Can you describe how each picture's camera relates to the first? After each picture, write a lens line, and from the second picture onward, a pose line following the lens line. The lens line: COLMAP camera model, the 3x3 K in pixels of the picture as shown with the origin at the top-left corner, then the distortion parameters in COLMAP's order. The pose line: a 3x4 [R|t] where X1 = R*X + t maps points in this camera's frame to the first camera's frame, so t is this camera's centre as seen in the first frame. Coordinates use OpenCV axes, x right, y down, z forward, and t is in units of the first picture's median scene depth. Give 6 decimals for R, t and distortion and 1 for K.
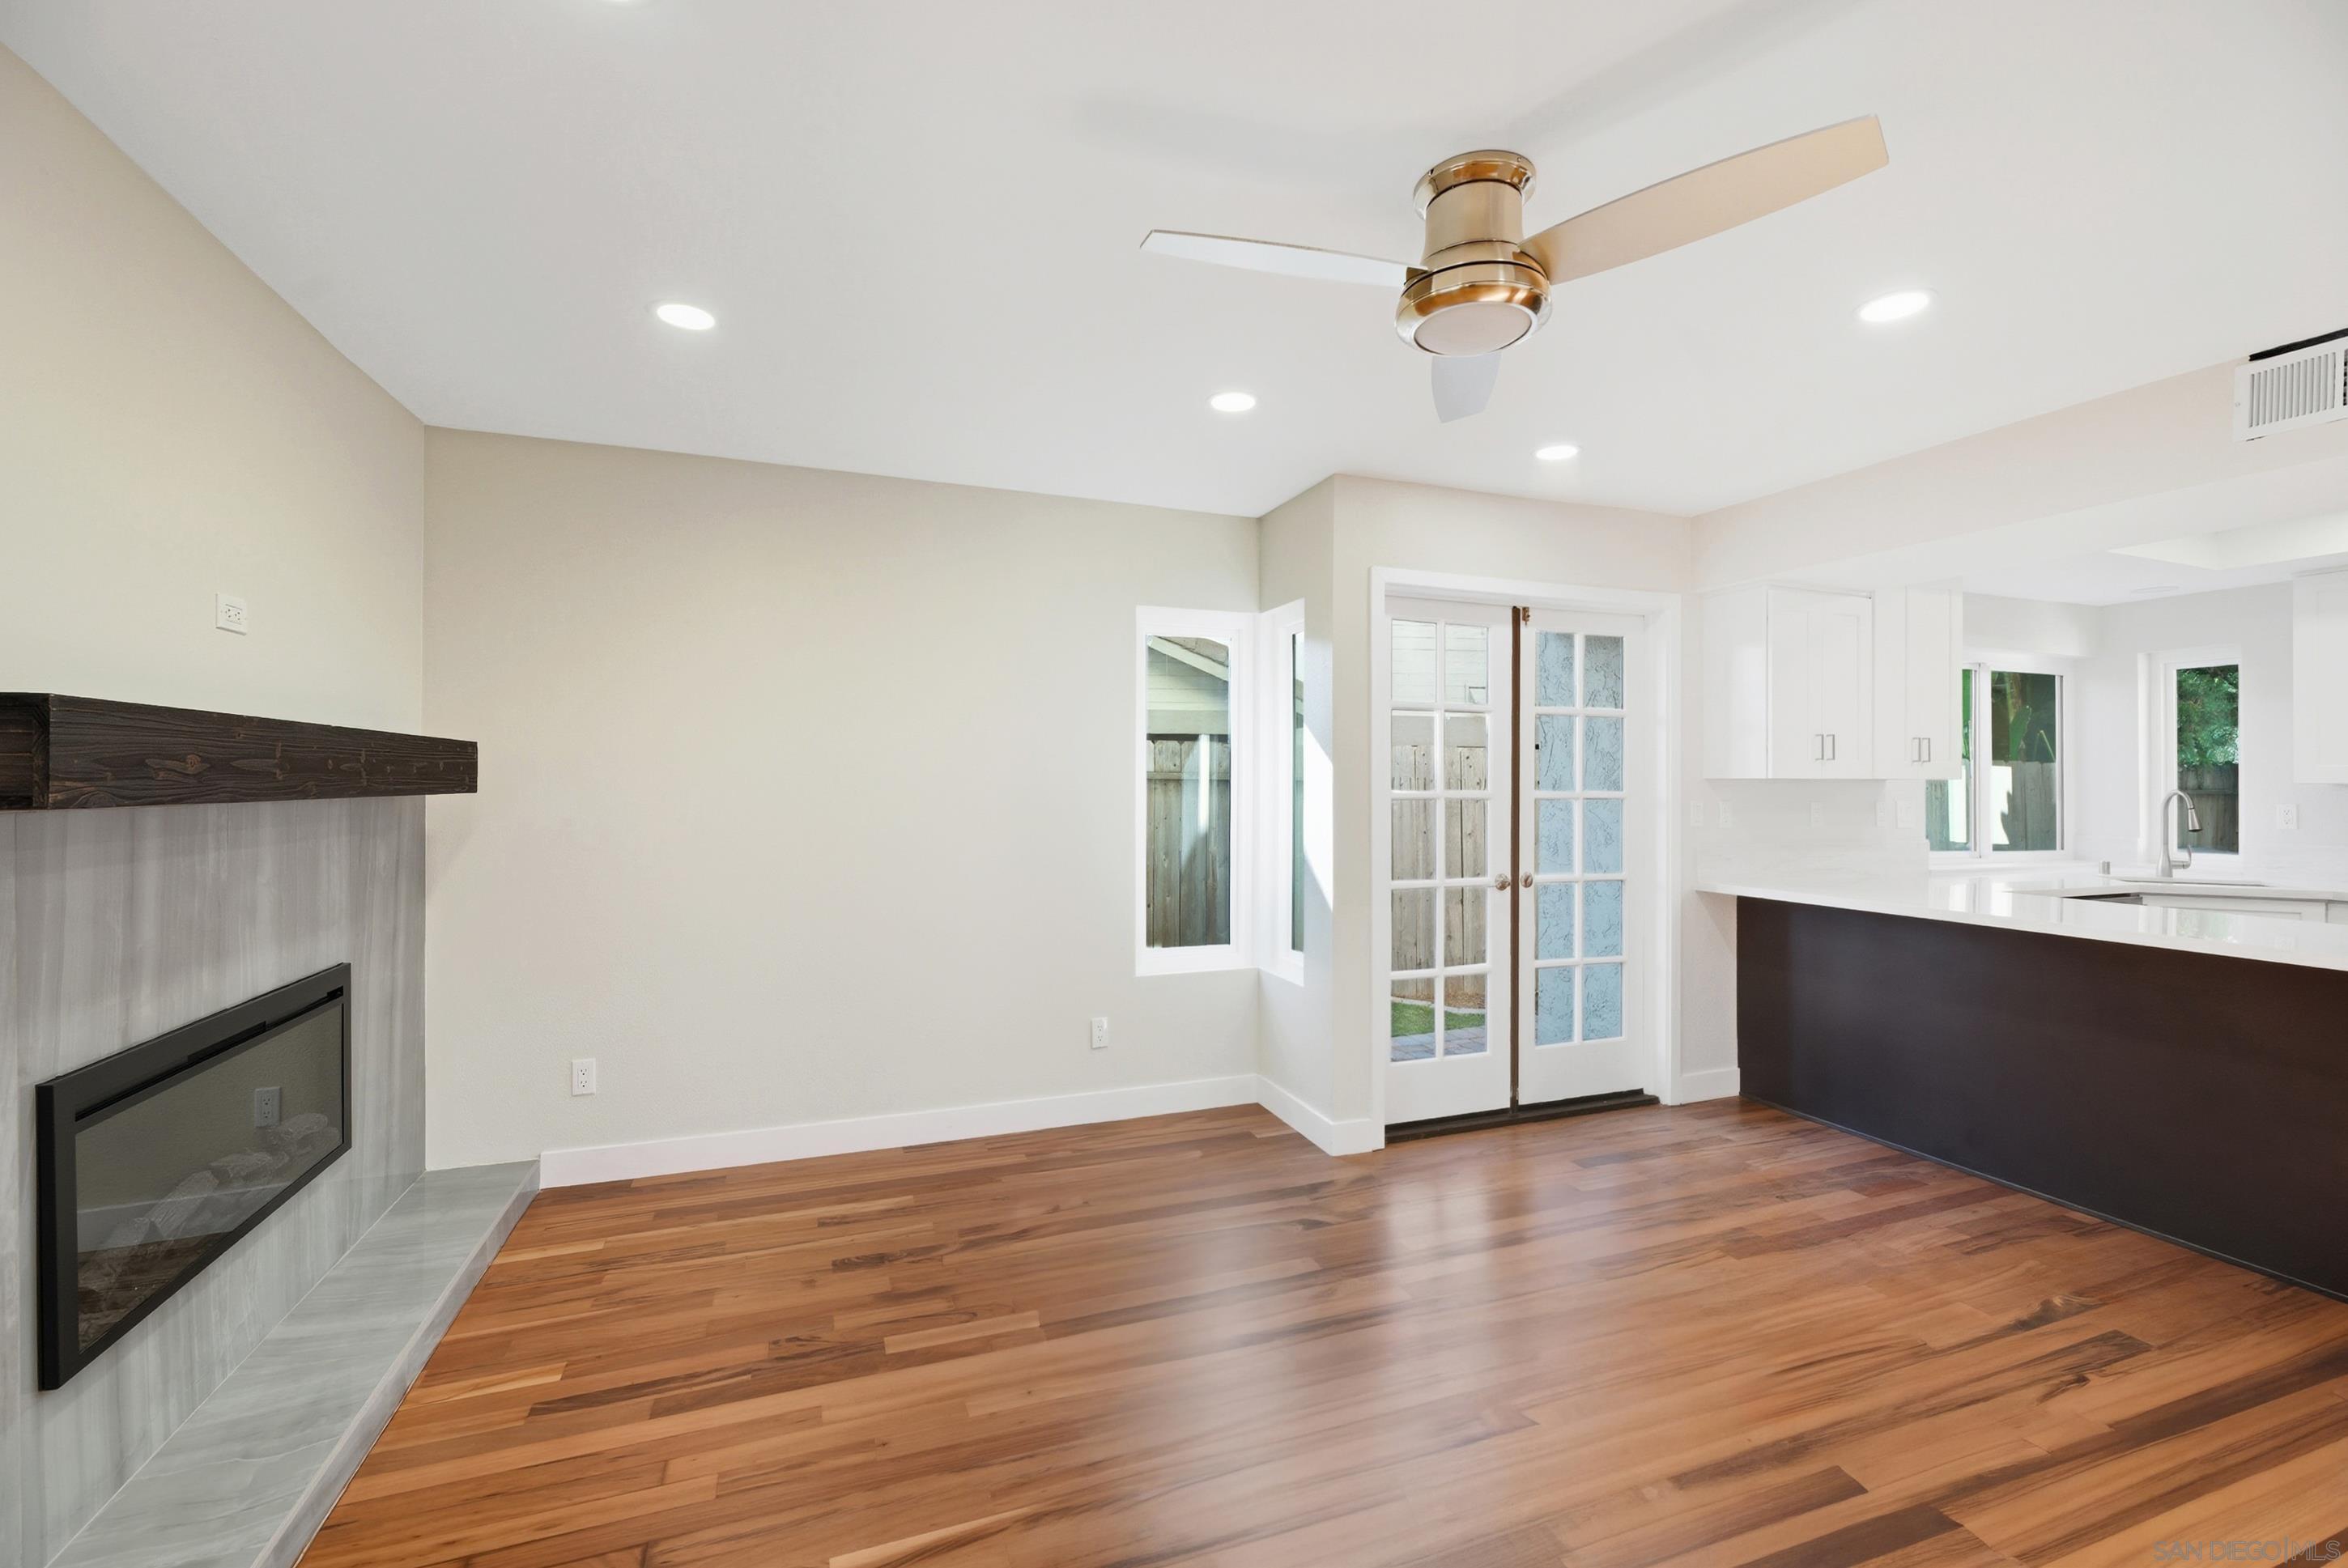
lens RADIAL K [[986.2, 0, 1217.8], [0, 986.2, 783.7], [0, 0, 1]] dist [-0.002489, -0.002835]
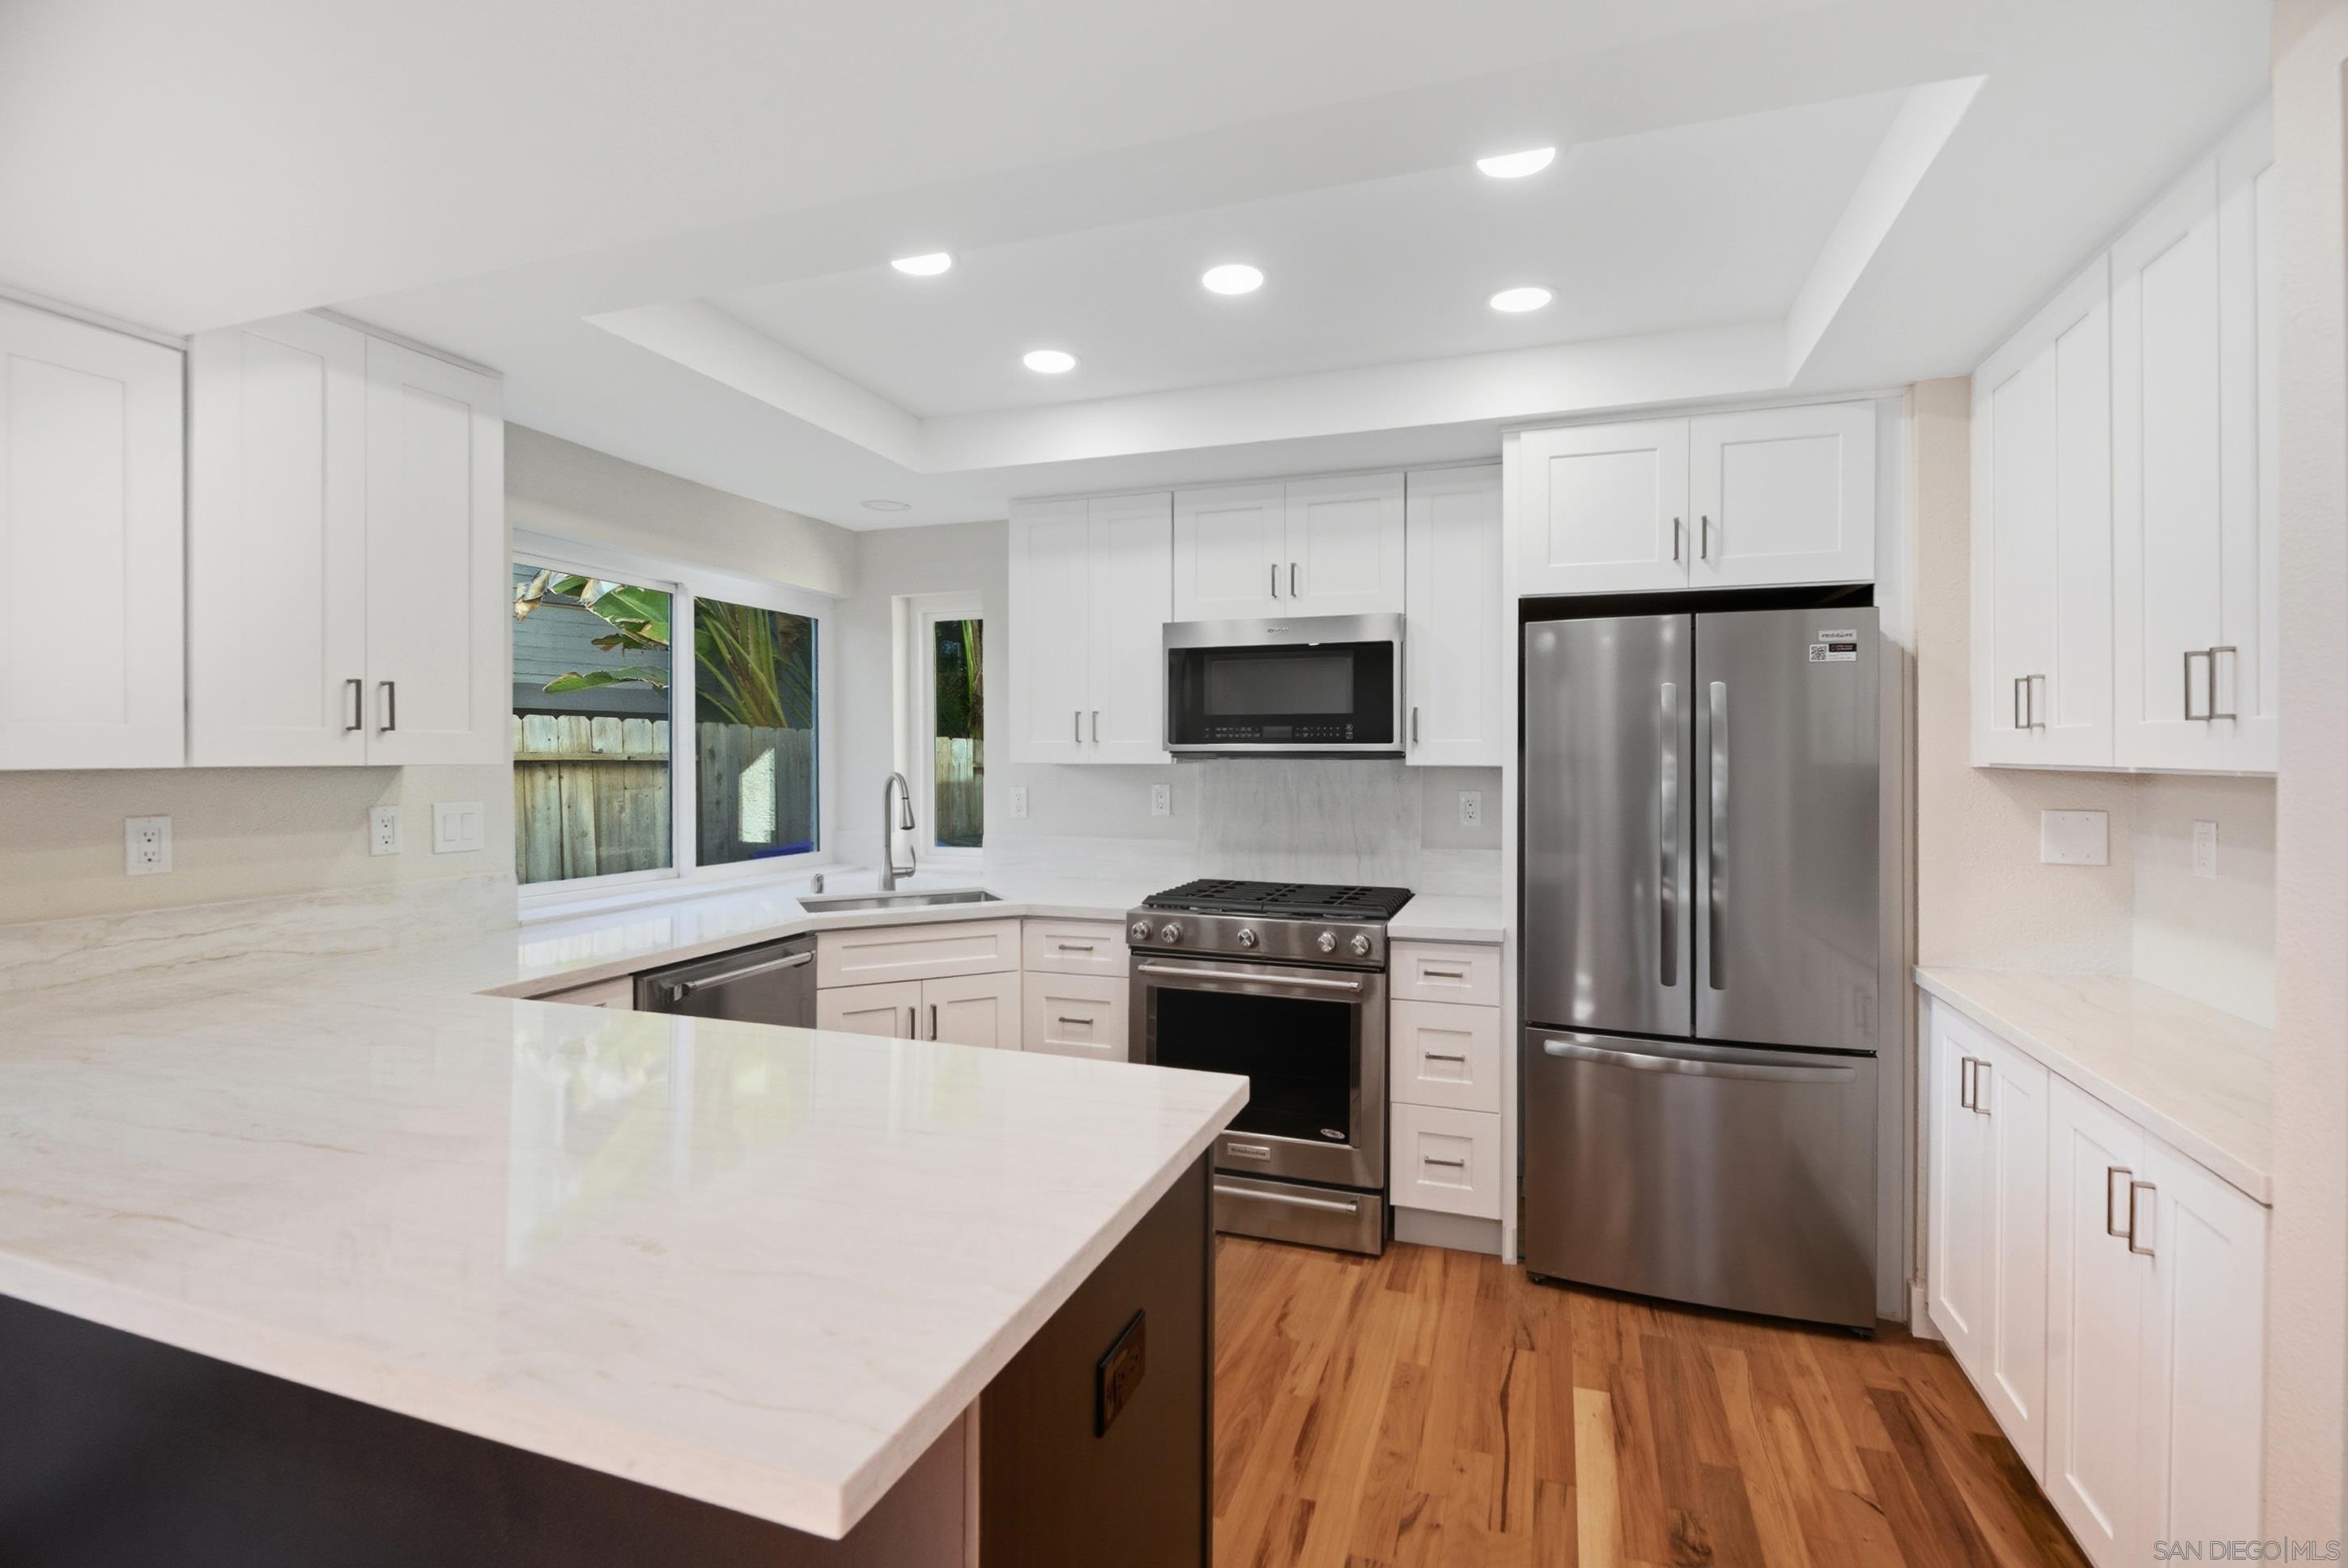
lens RADIAL K [[1033.9, 0, 1193.4], [0, 1033.9, 761.3], [0, 0, 1]] dist [-0.008035, -0.002512]
pose [[0.645244, -0.008411, 0.763930, 0.640083], [0.003419, 0.999961, 0.008123, -0.010034], [-0.763969, -0.002630, 0.645248, 0.395073]]
